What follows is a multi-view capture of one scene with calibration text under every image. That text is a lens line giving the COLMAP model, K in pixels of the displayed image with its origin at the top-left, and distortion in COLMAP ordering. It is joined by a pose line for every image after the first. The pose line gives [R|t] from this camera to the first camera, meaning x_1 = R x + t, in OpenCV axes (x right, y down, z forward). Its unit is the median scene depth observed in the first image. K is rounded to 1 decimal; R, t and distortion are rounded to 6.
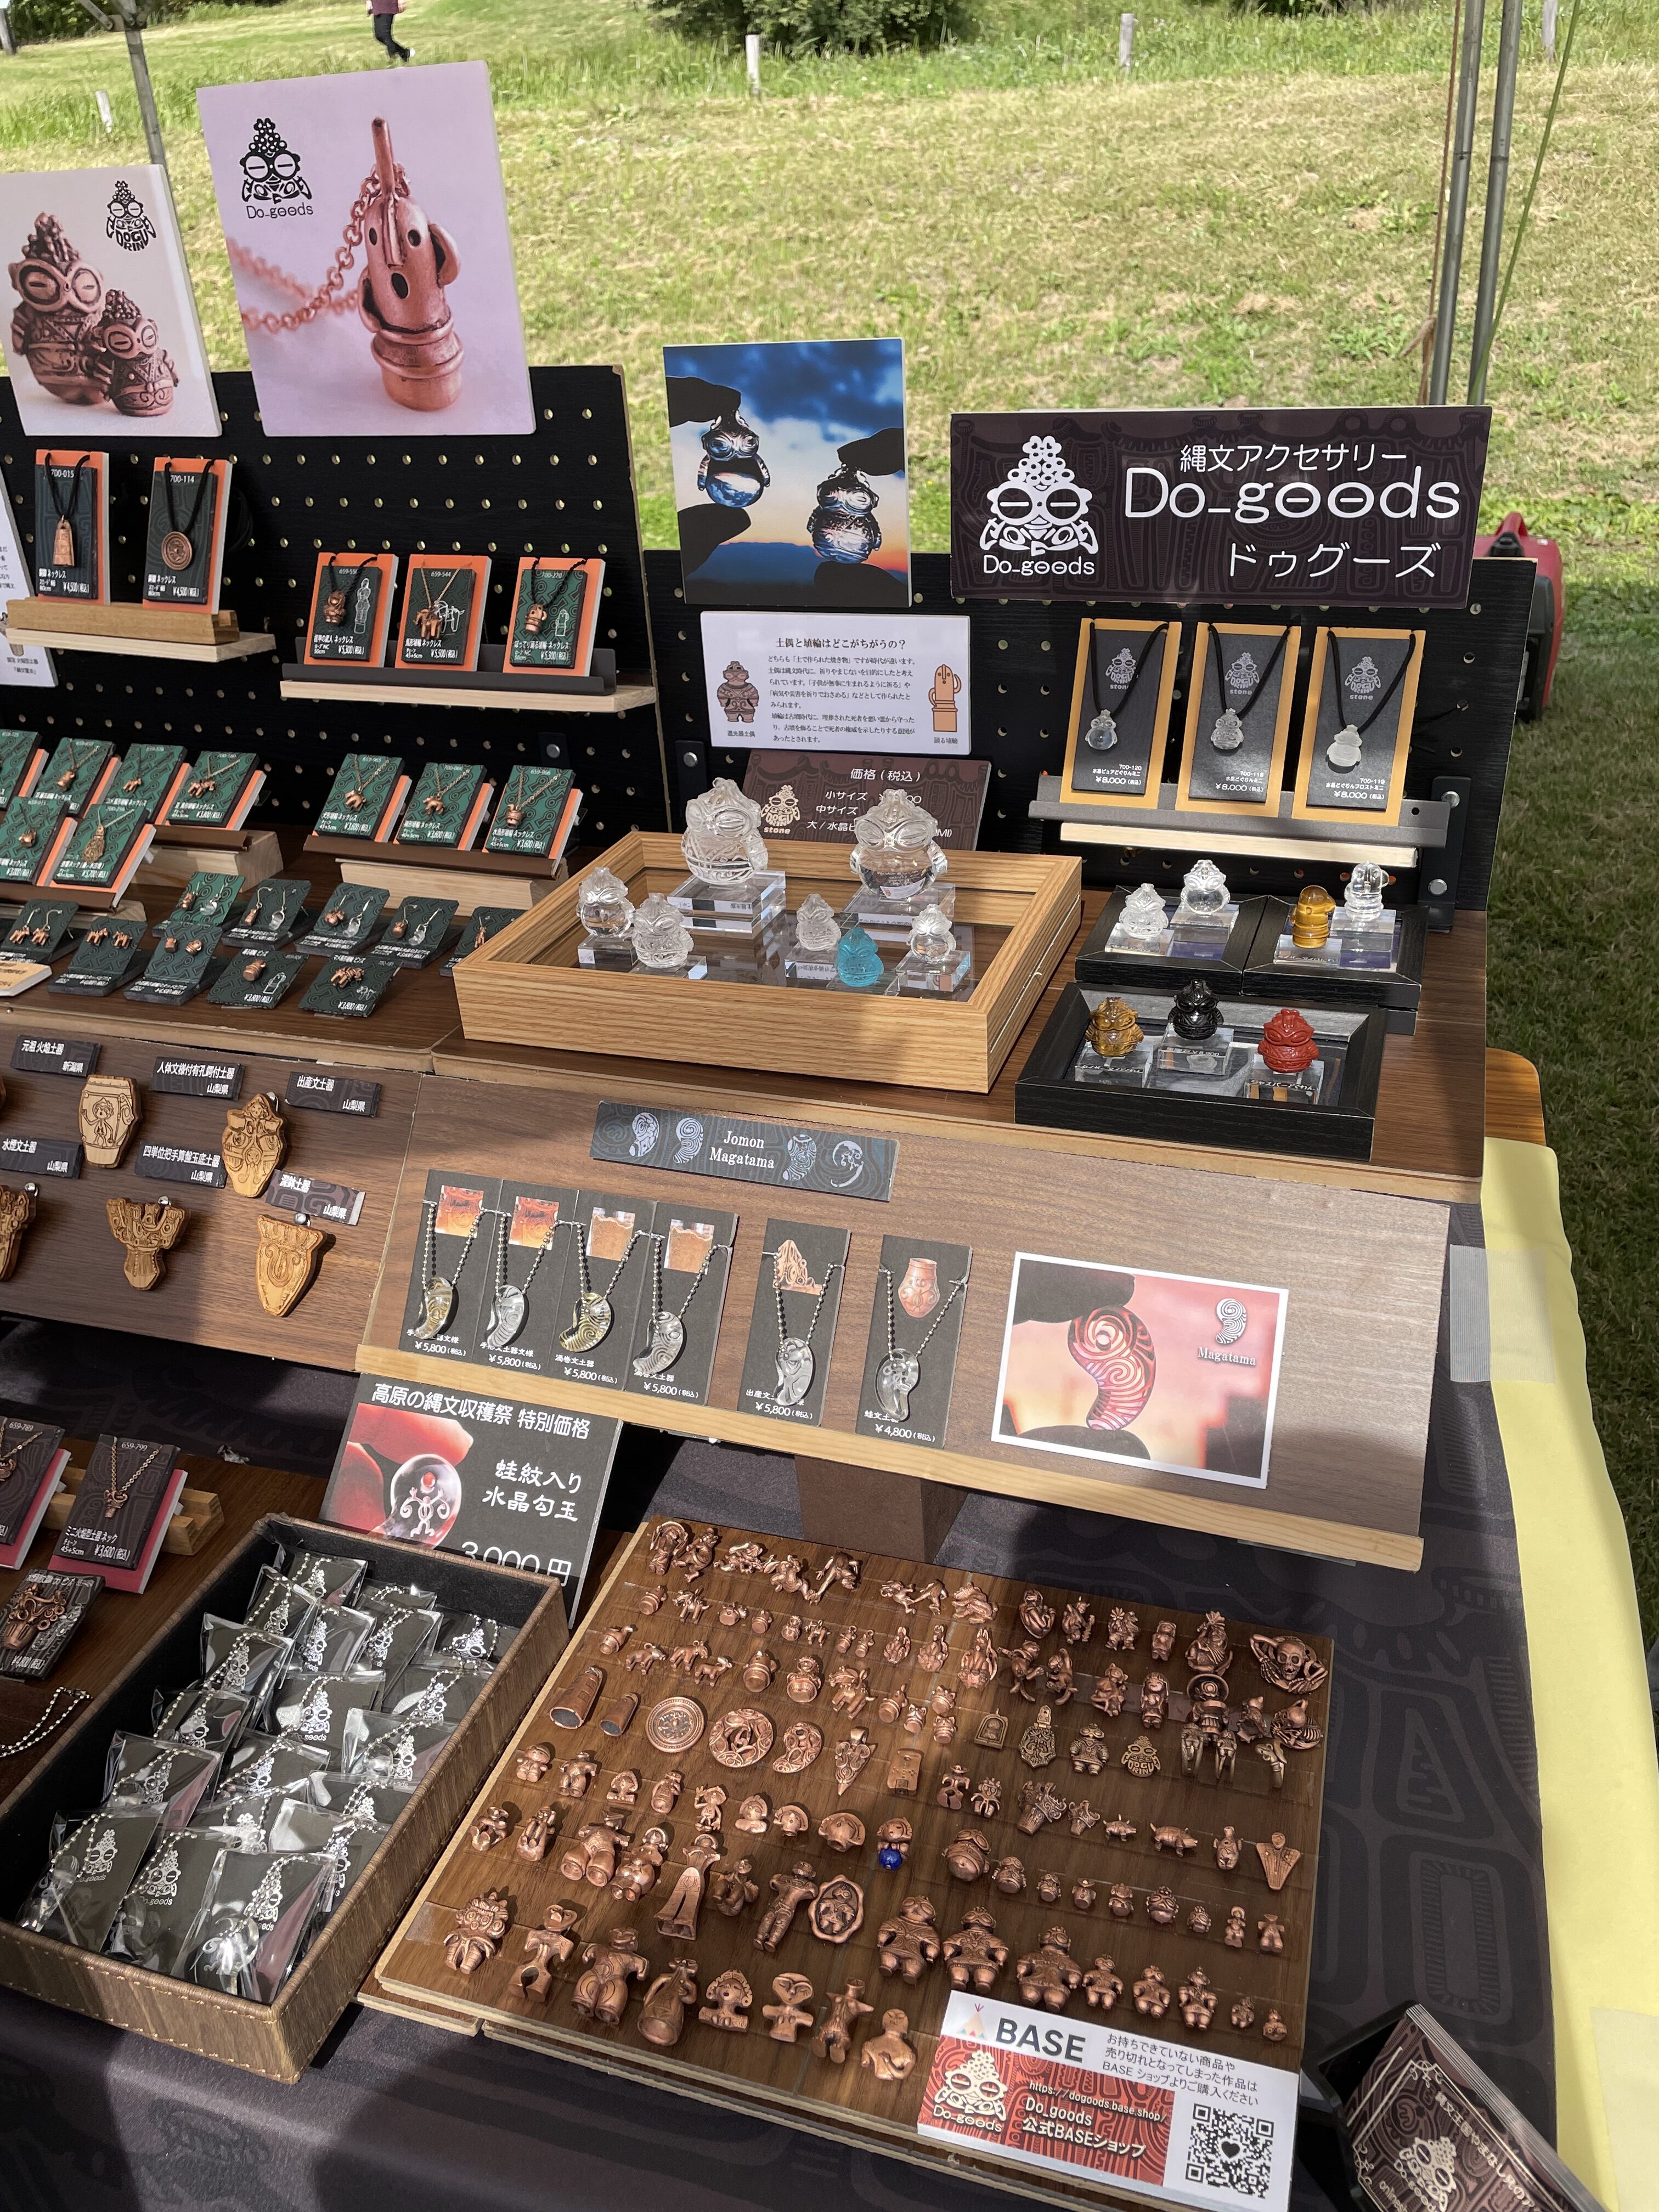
lens RADIAL K [[1649.2, 0, 832.7], [0, 1649.2, 1100.7], [0, 0, 1]] dist [0.081485, -0.104156]
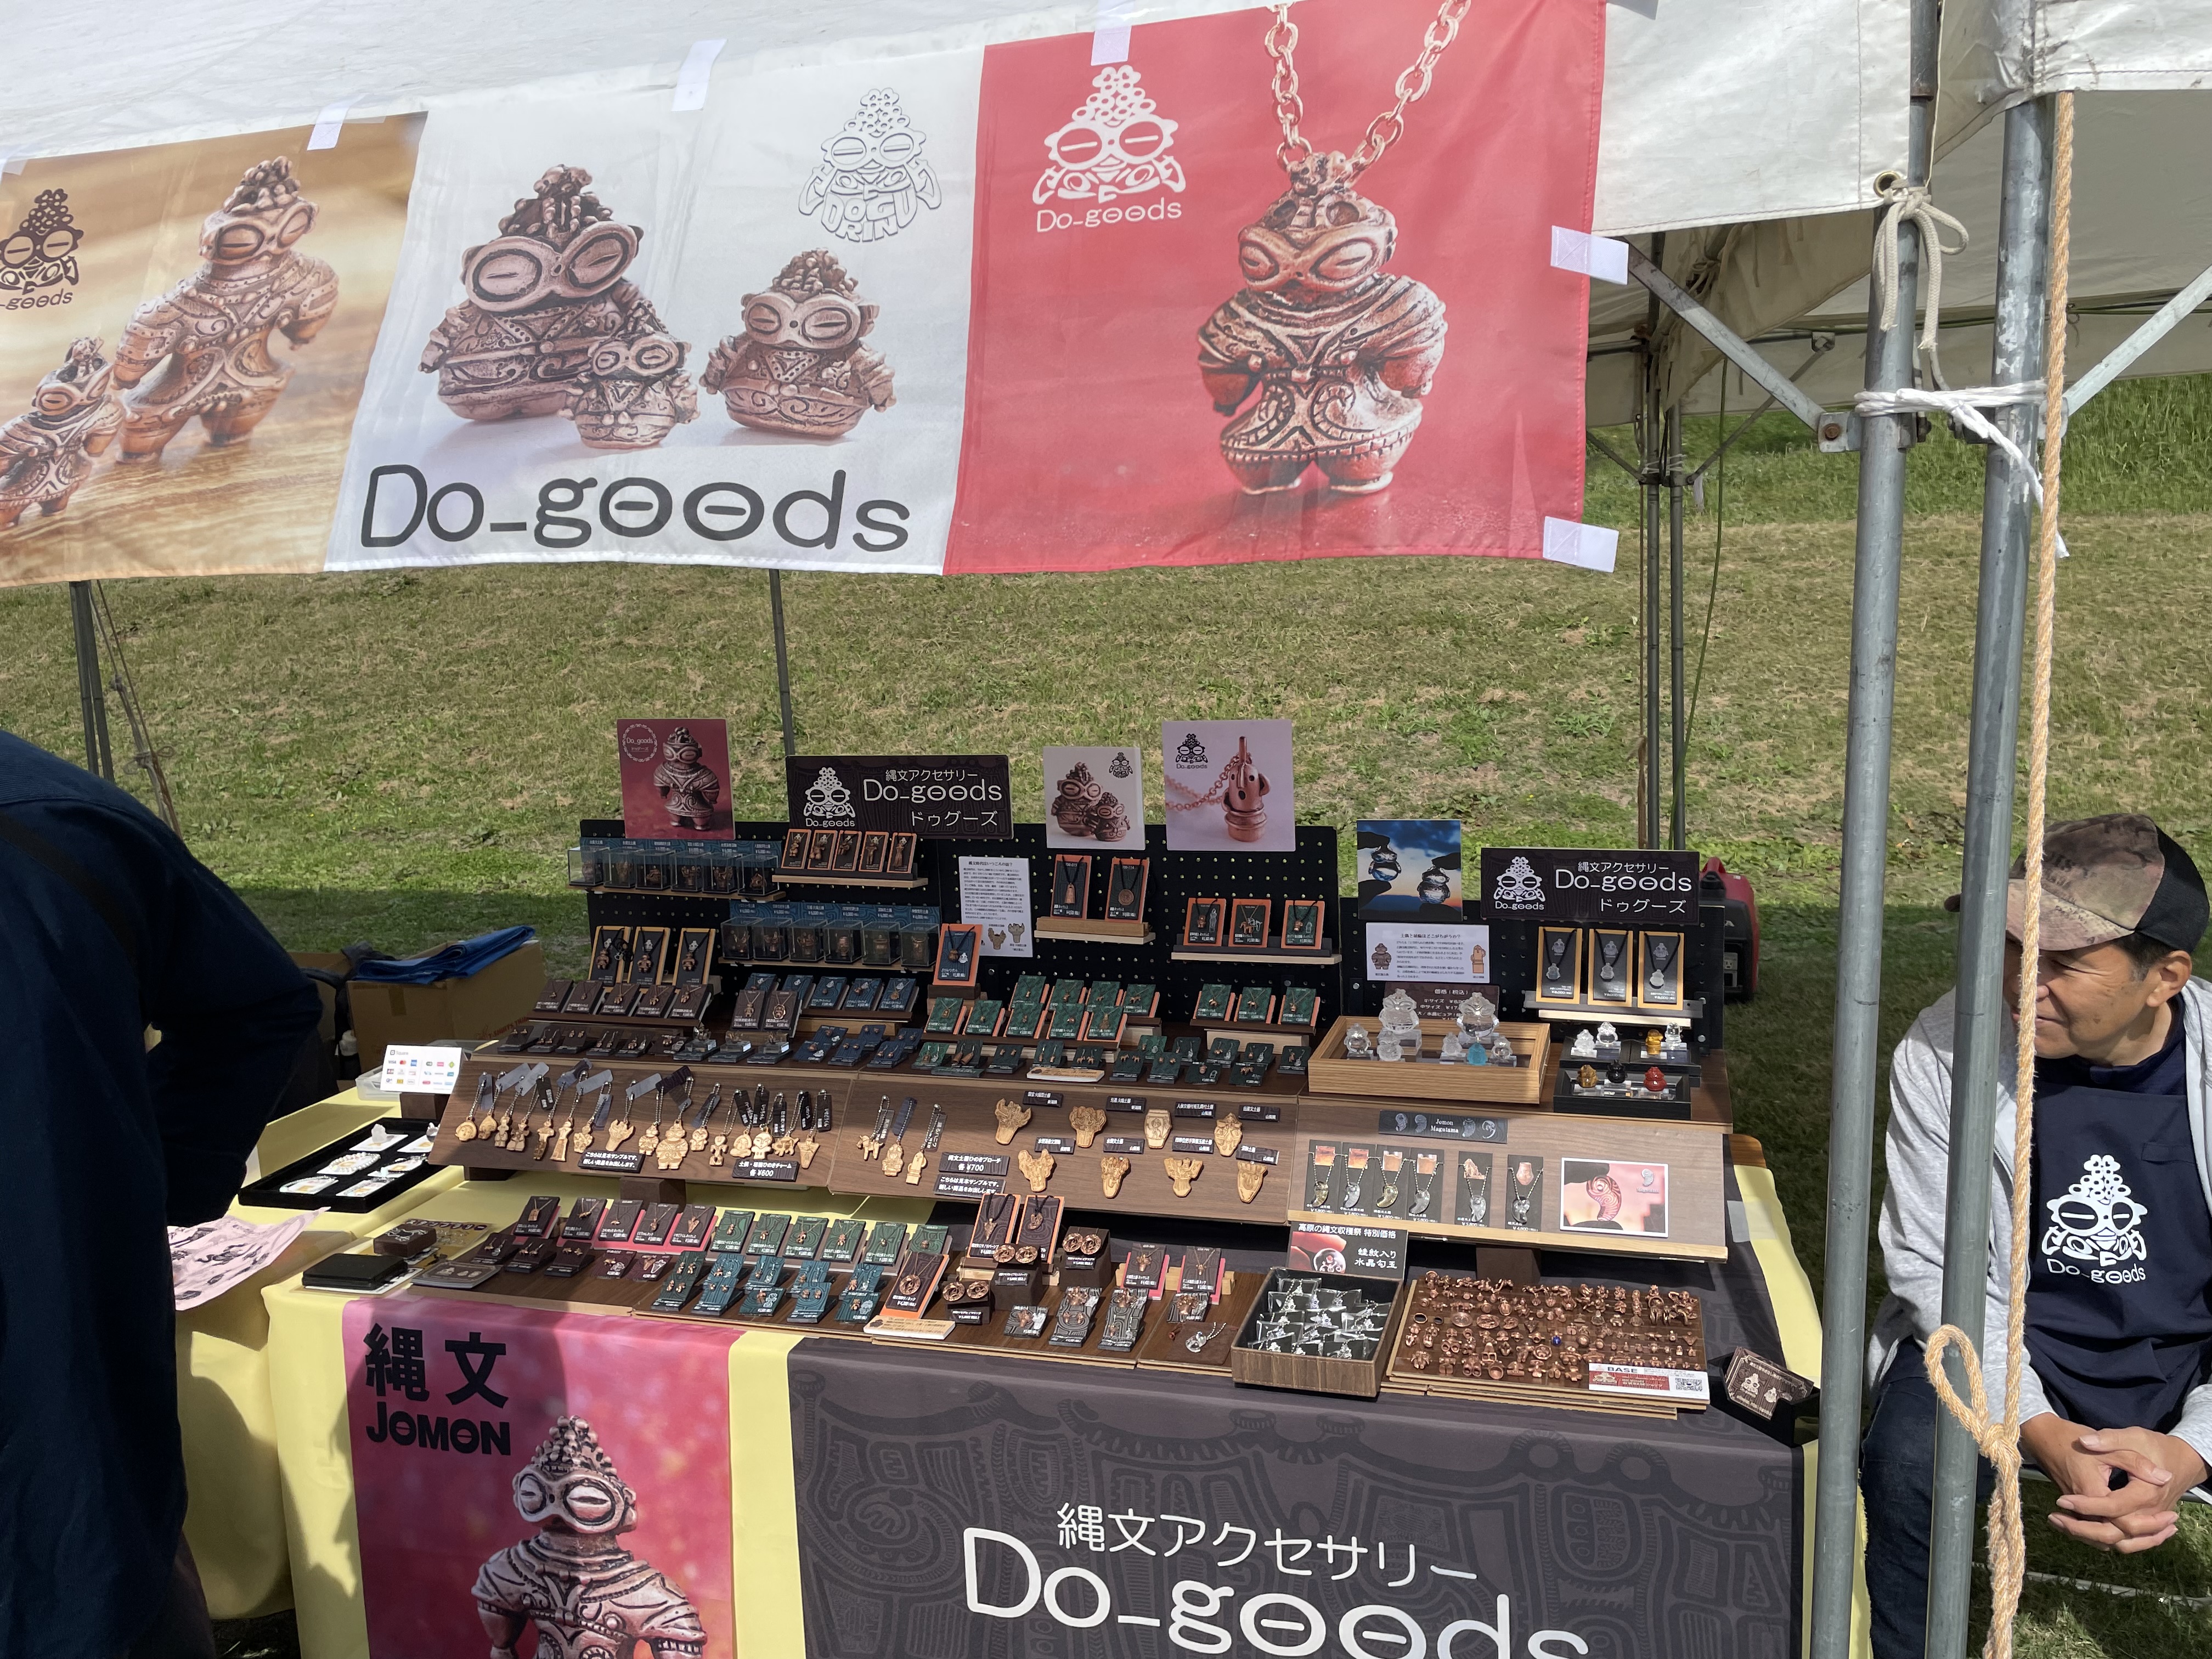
lens RADIAL K [[1649.2, 0, 1125.6], [0, 1649.2, 831.4], [0, 0, 1]] dist [0.081485, -0.104156]
pose [[0.999638, 0.005021, 0.026414, -0.501134], [0.004047, 0.943119, -0.332429, 0.365447], [-0.026580, 0.332416, 0.942758, -1.259830]]
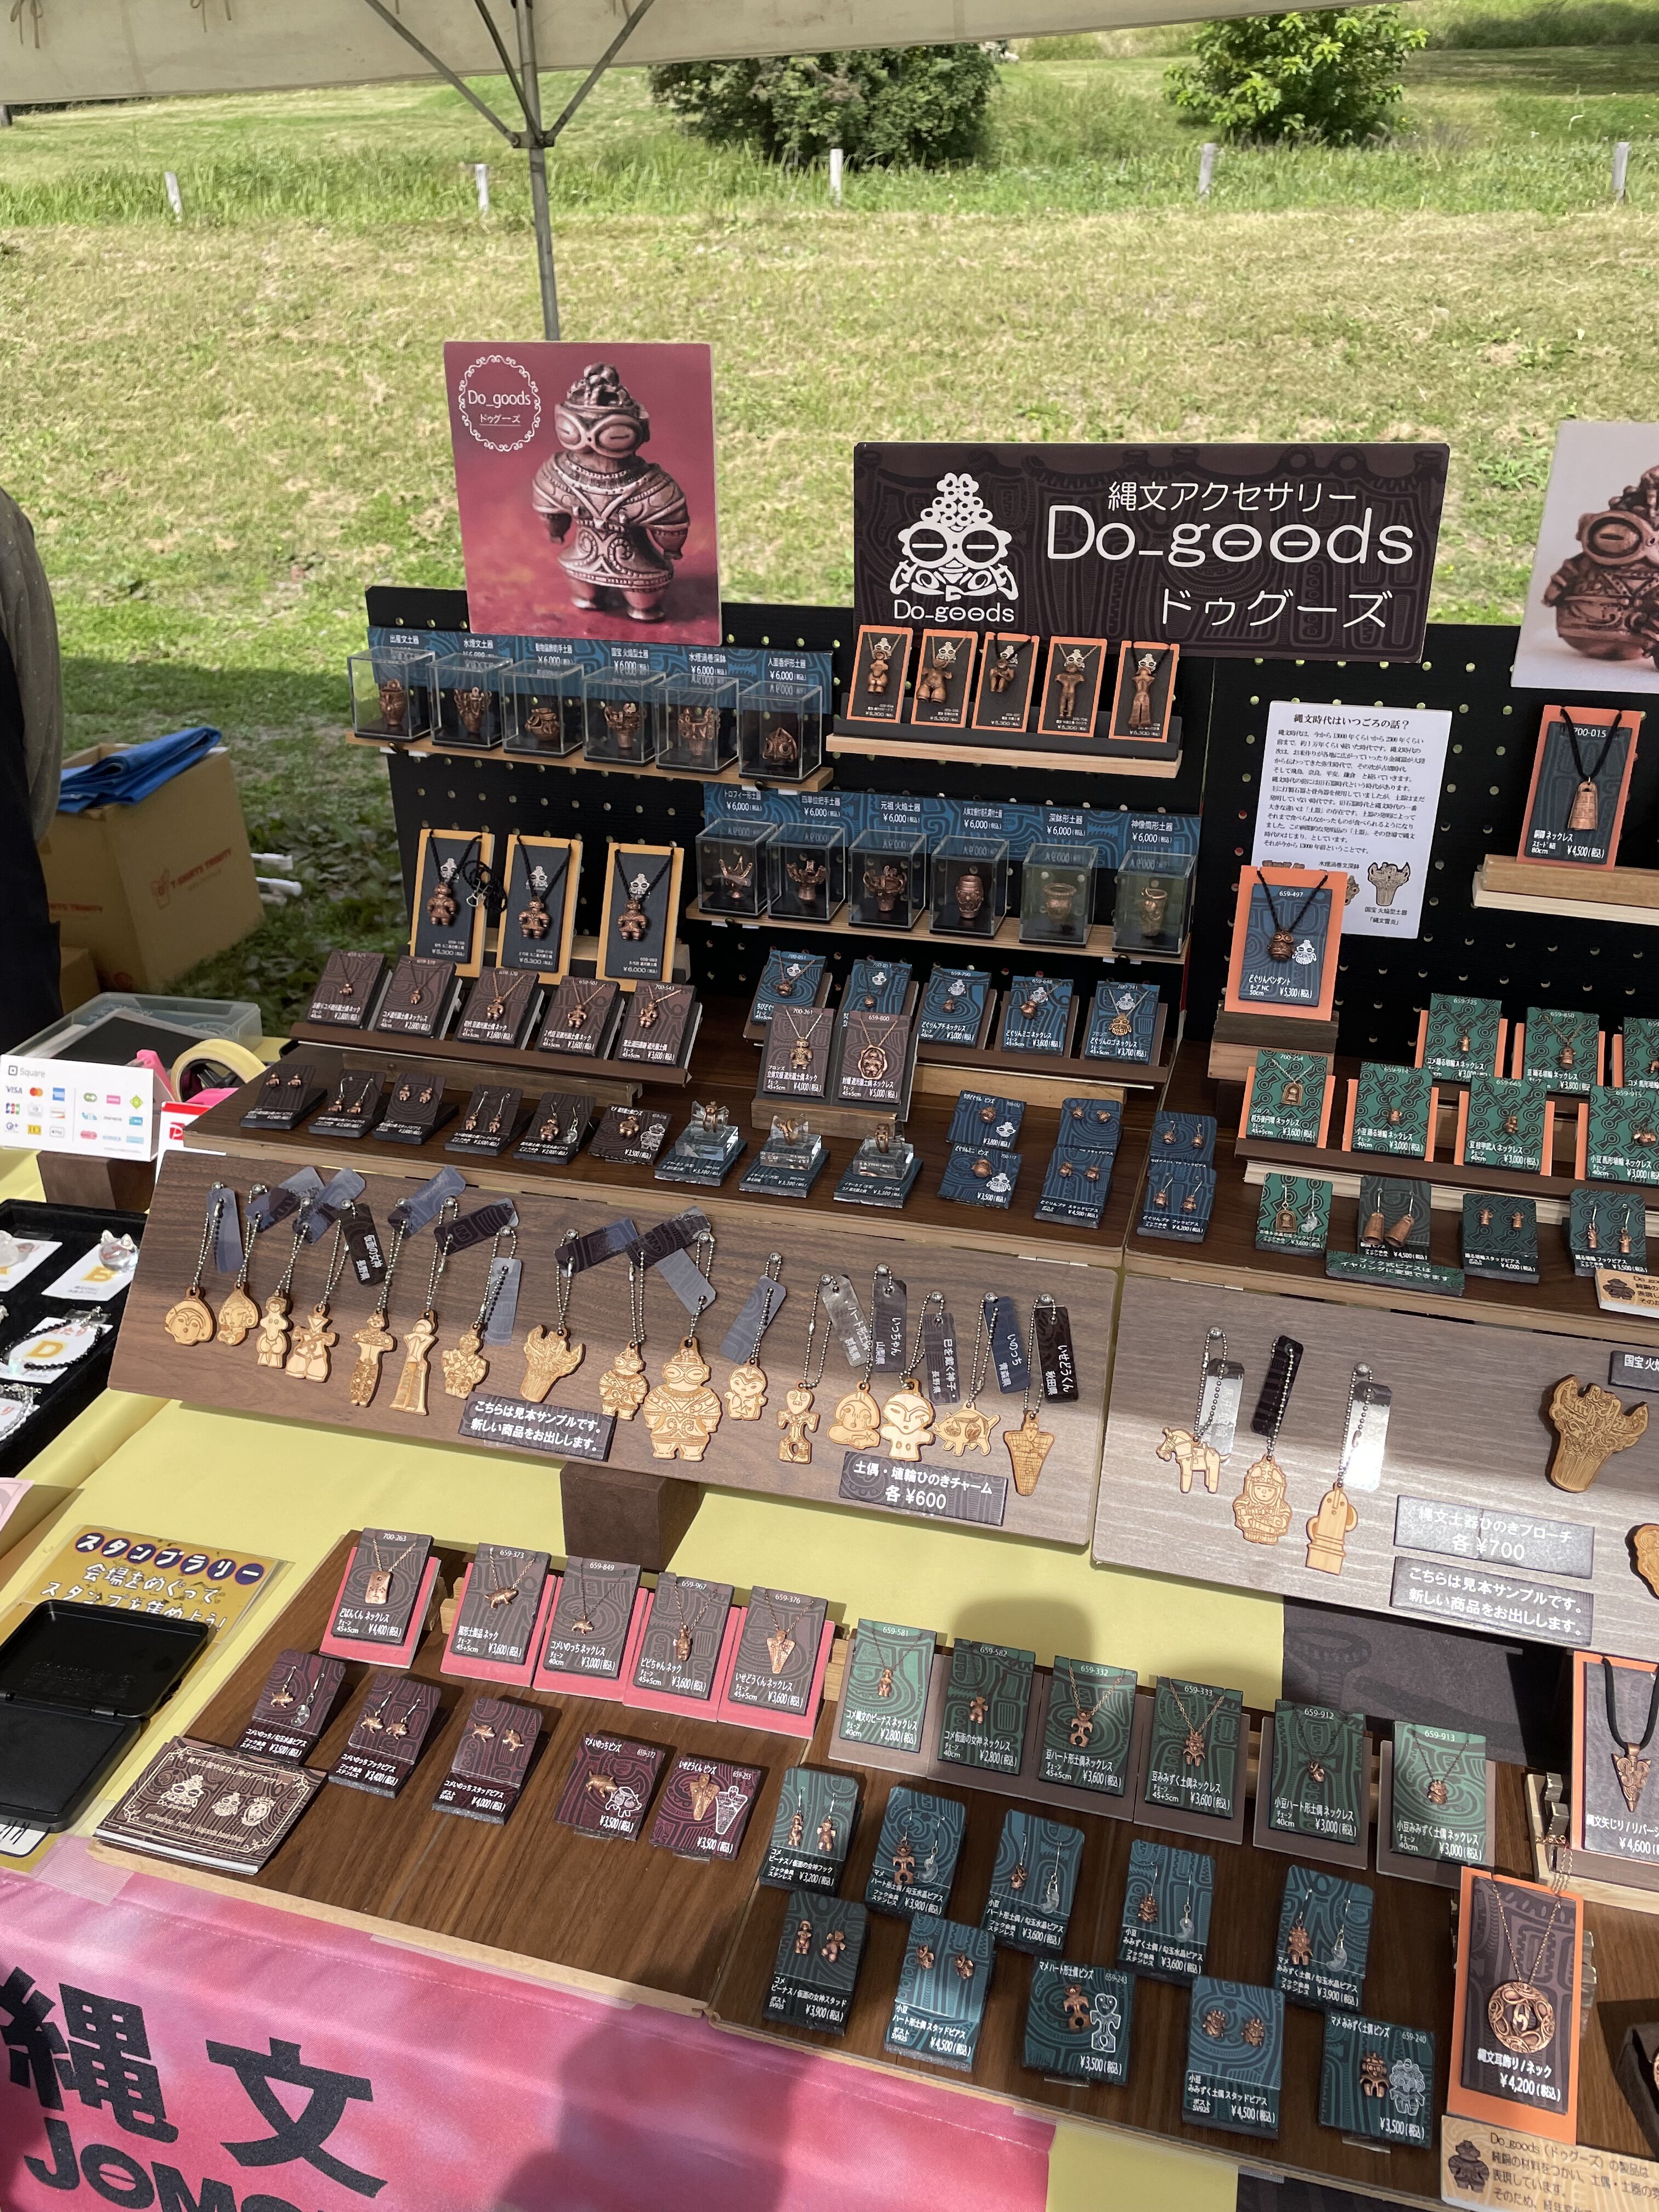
lens RADIAL K [[1649.2, 0, 808.5], [0, 1649.2, 1092.0], [0, 0, 1]] dist [0.081485, -0.104156]
pose [[0.999104, 0.018818, 0.037904, -1.041146], [-0.016960, 0.998667, -0.048747, -0.137855], [-0.038771, 0.048060, 0.998092, 0.111390]]
